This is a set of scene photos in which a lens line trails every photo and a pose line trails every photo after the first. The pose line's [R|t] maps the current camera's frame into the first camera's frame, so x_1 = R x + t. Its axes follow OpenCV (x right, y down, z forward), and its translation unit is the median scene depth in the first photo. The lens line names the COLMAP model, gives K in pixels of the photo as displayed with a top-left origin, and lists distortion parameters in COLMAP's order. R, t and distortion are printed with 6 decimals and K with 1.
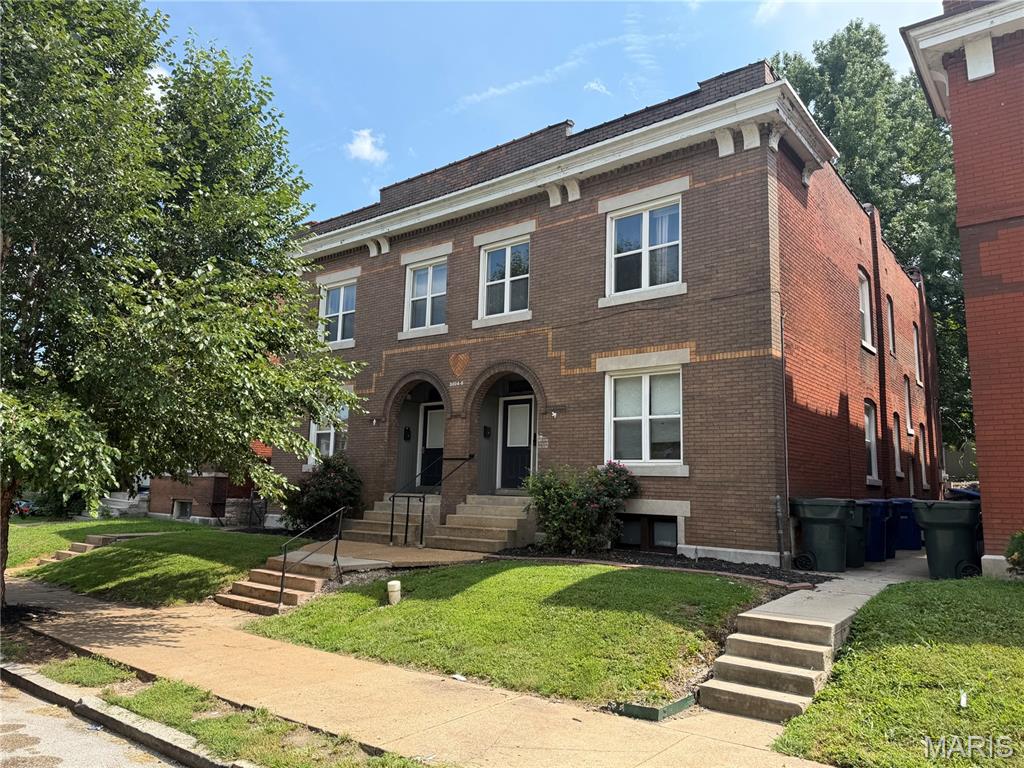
lens RADIAL K [[709.4, 0, 508.4], [0, 709.4, 389.7], [0, 0, 1]] dist [0.135381, -0.160109]
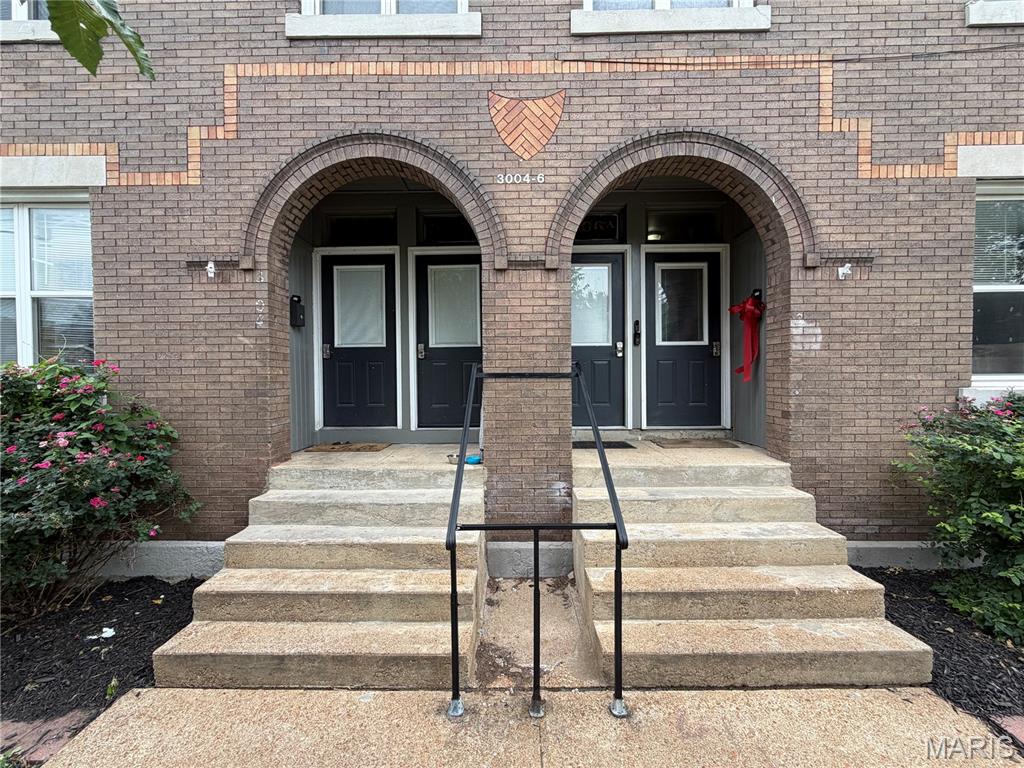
lens RADIAL K [[405.7, 0, 512.0], [0, 405.7, 384.0], [0, 0, 1]] dist [-0.003300, -0.000256]
pose [[0.784134, -0.046235, 0.618867, -0.260272], [-0.058152, 0.987359, 0.147447, 0.082625], [-0.617861, -0.151606, 0.771533, 0.983703]]
